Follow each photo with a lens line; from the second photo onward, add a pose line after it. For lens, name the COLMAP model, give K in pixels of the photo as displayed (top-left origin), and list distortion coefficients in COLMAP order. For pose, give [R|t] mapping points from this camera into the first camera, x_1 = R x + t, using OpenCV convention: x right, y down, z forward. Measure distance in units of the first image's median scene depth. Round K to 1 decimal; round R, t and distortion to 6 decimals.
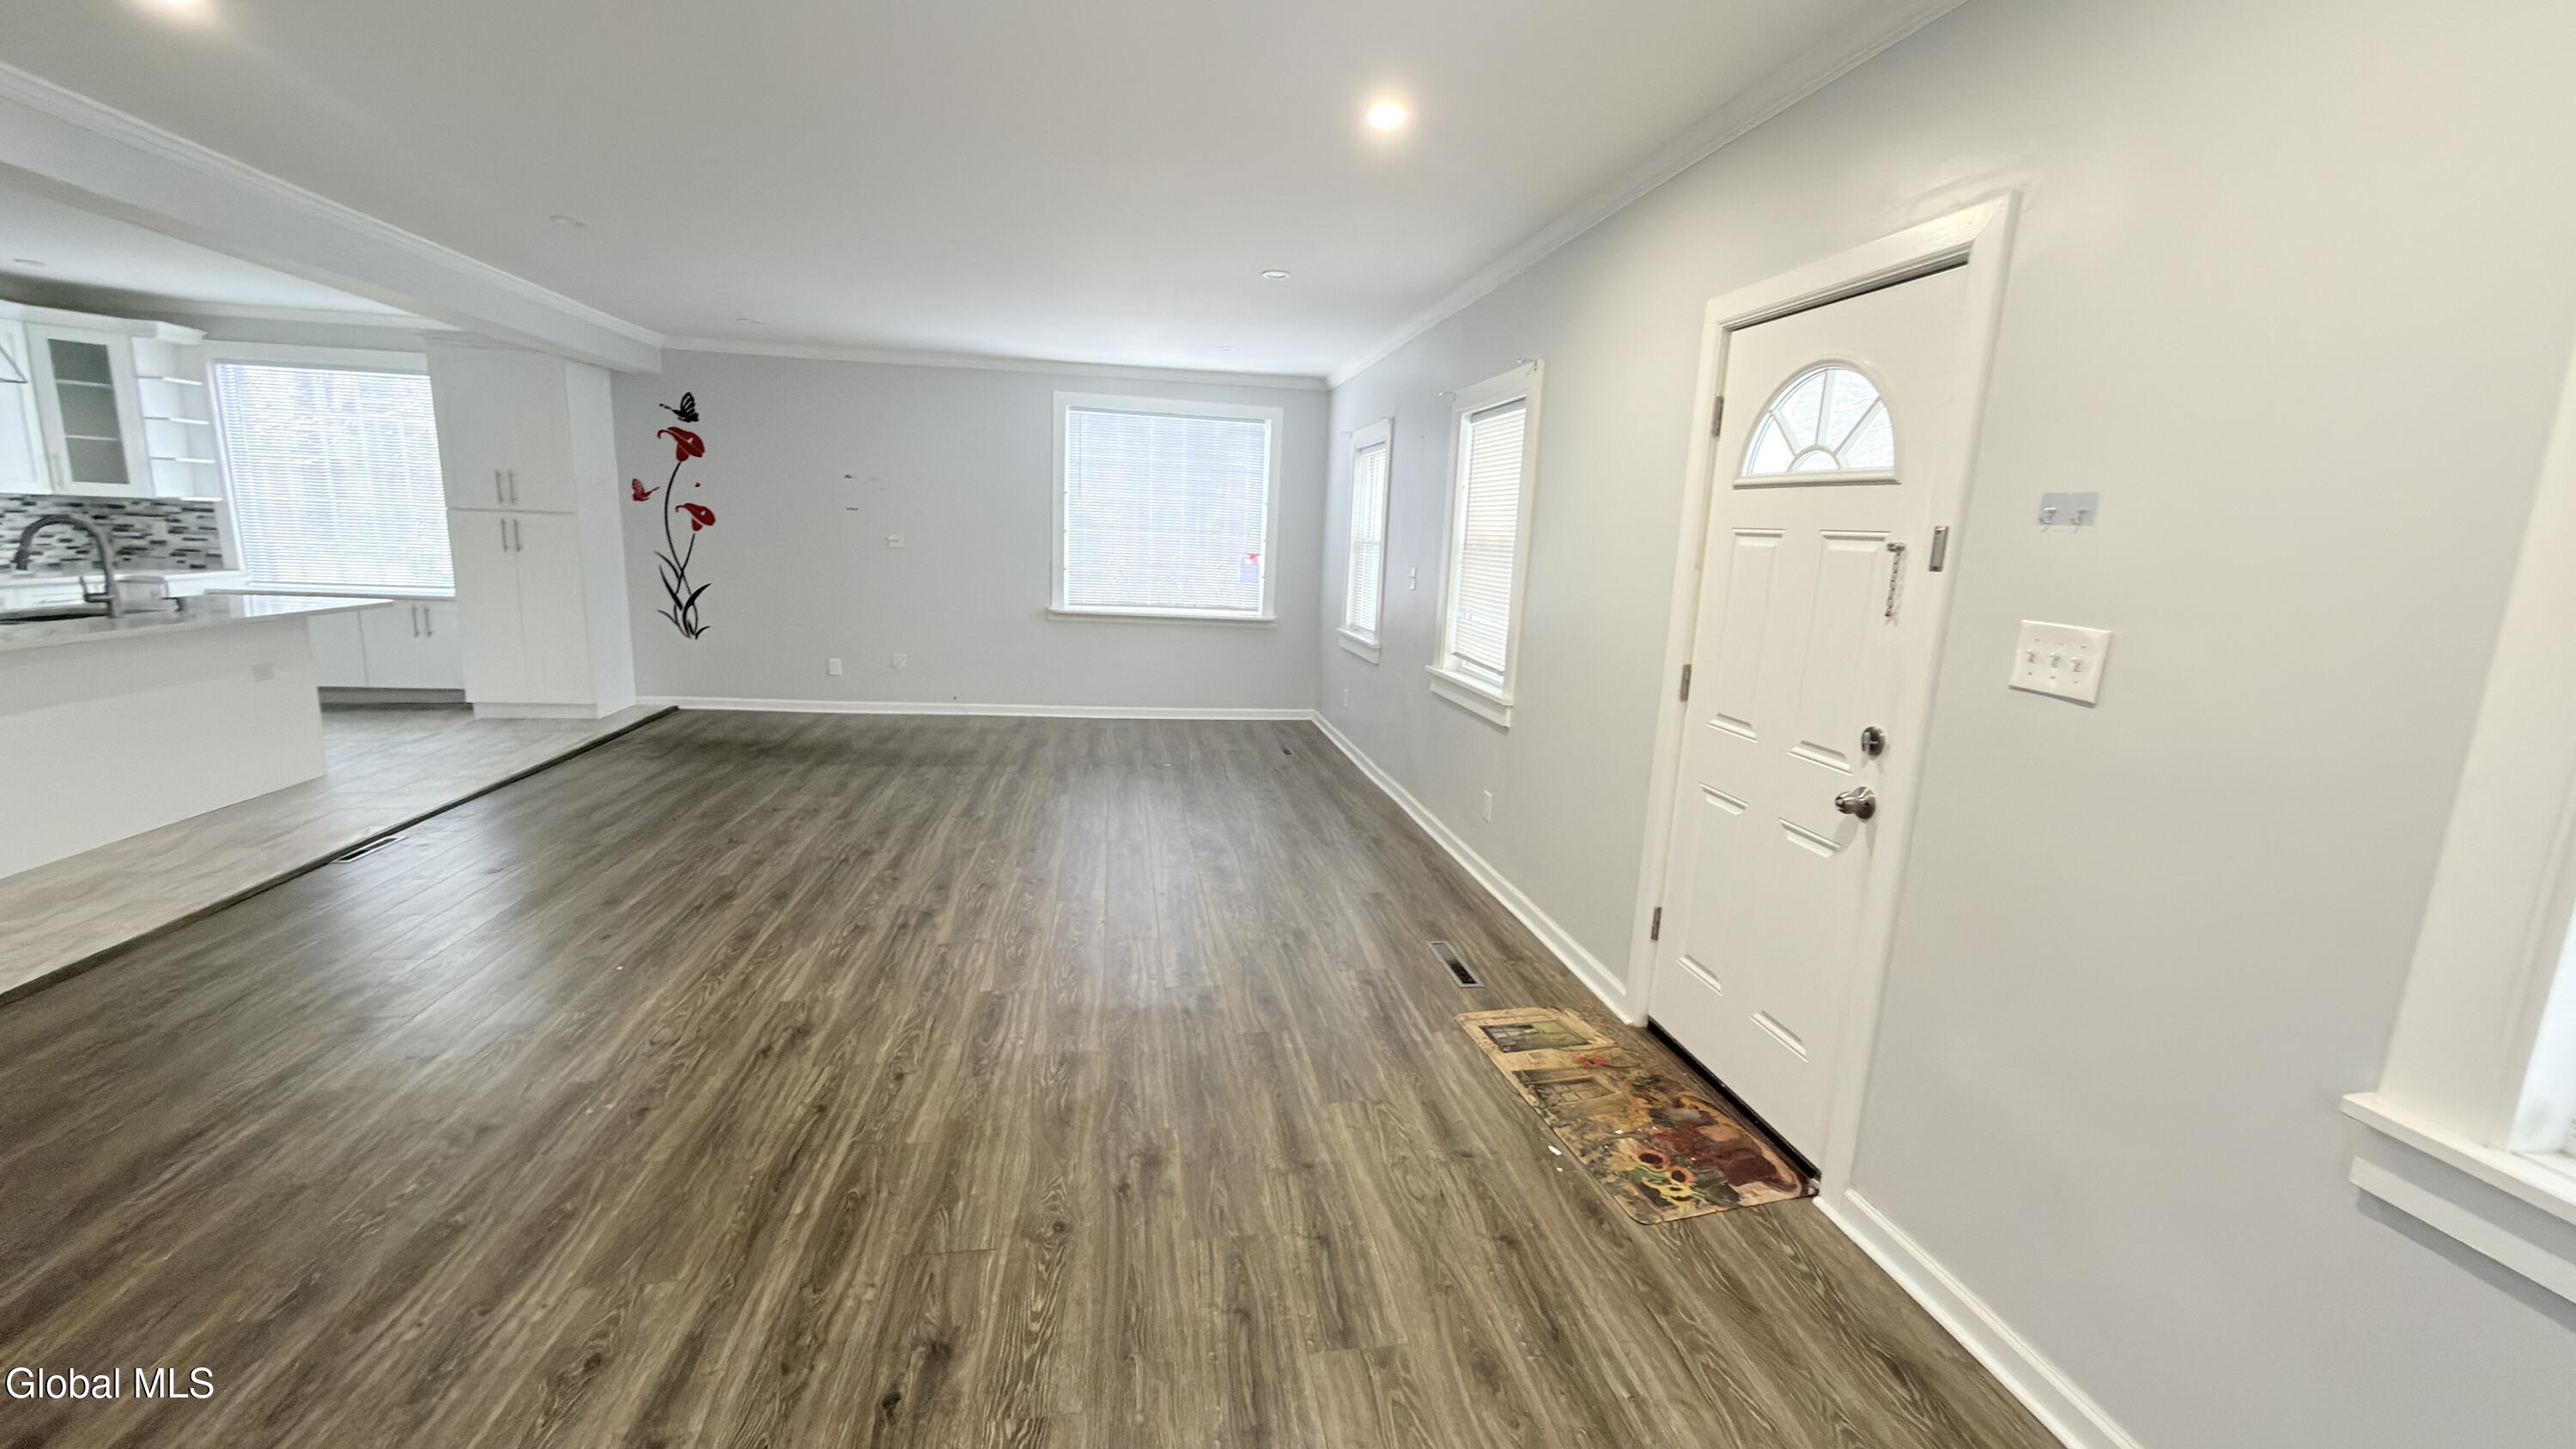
lens RADIAL K [[1028.1, 0, 1290.4], [0, 1028.1, 730.4], [0, 0, 1]] dist [0.003057, 0.000786]
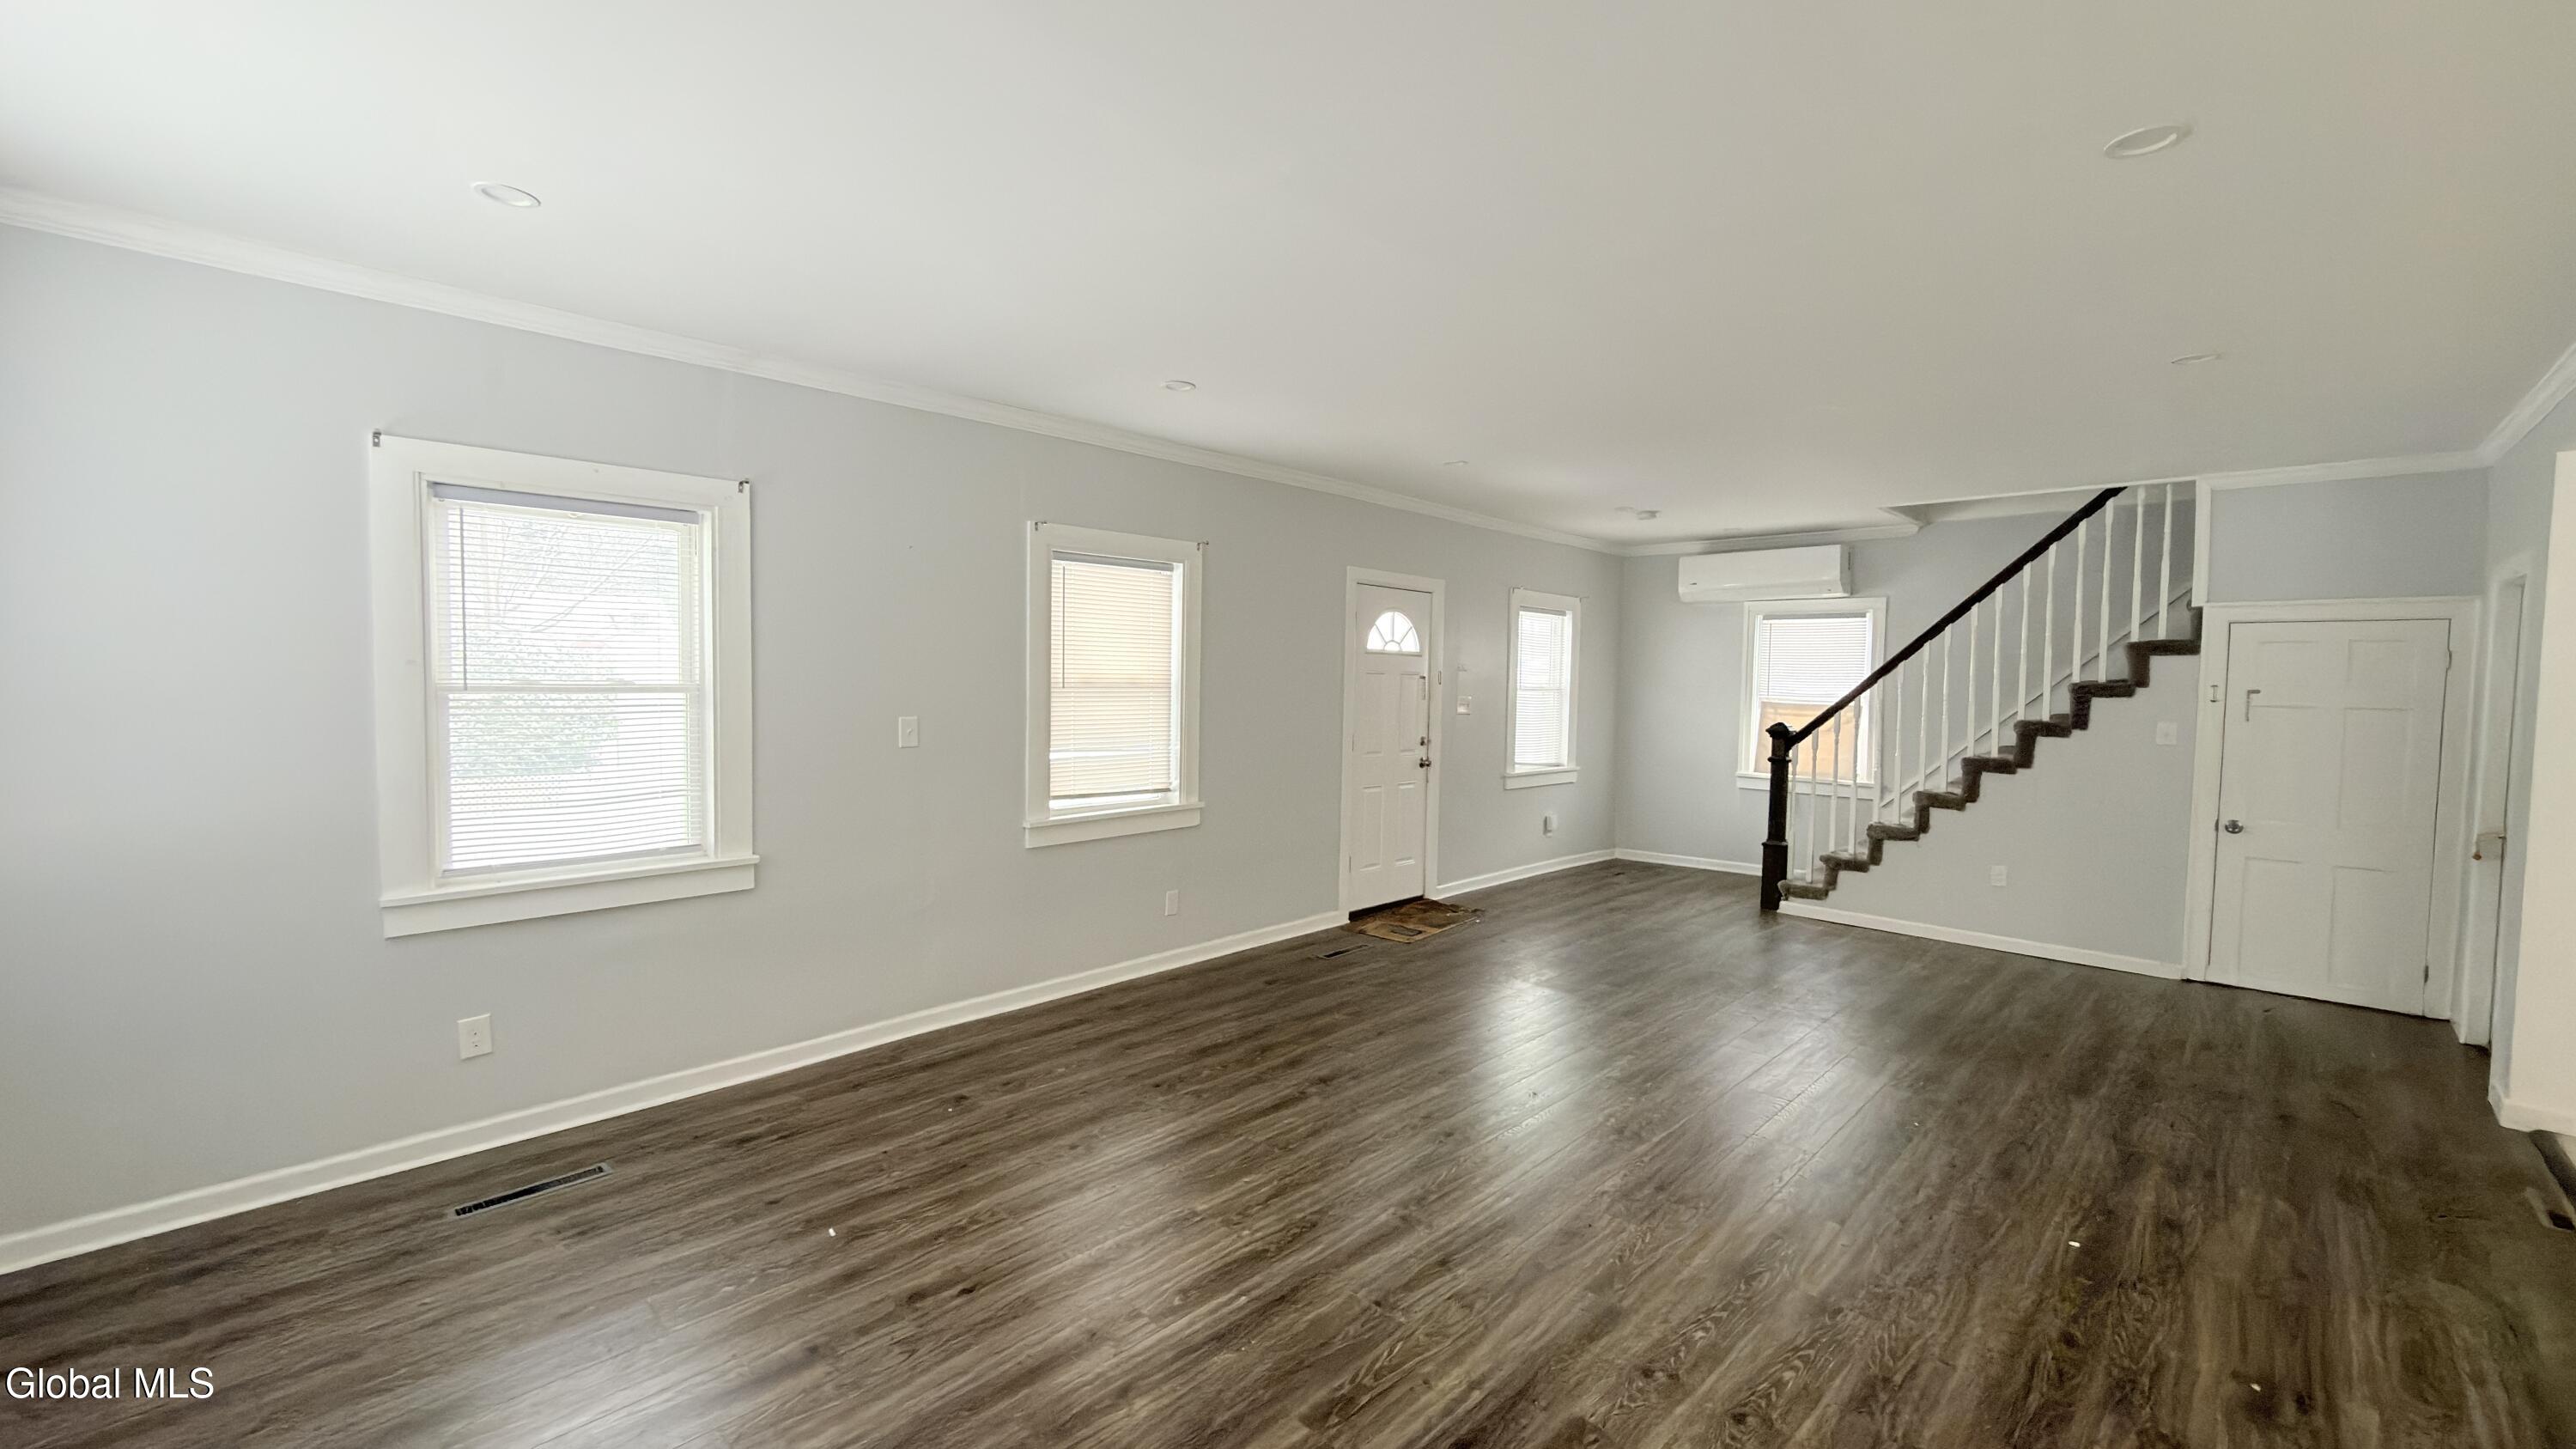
lens RADIAL K [[1028.1, 0, 1291.0], [0, 1028.1, 719.7], [0, 0, 1]] dist [0.003057, 0.000786]
pose [[-0.590386, -0.077716, 0.803371, -1.435100], [0.132182, 0.972605, 0.191225, -0.602099], [-0.796224, 0.219088, -0.563940, 2.674693]]
